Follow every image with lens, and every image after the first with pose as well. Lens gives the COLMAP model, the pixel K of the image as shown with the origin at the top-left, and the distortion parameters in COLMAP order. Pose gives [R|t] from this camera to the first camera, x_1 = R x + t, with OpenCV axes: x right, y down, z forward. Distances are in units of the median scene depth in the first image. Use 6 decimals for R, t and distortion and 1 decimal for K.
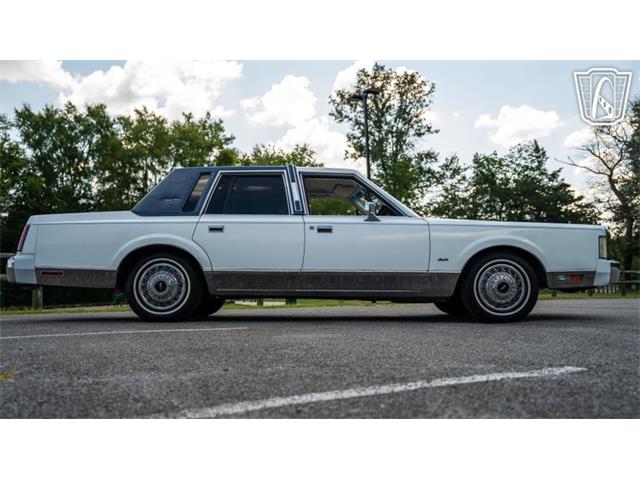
lens RADIAL K [[633.5, 0, 320.0], [0, 633.5, 240.0], [0, 0, 1]] dist [-0.071627, 0.205738]
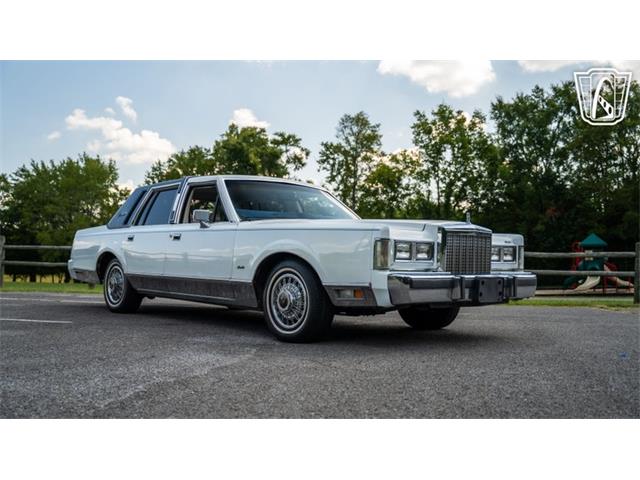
lens RADIAL K [[633.5, 0, 320.0], [0, 633.5, 240.0], [0, 0, 1]] dist [-0.071627, 0.205738]
pose [[0.669767, -0.014966, -0.742420, 0.108600], [0.039388, 0.999105, 0.015392, -0.002150], [0.741526, -0.039552, 0.669757, 0.052255]]
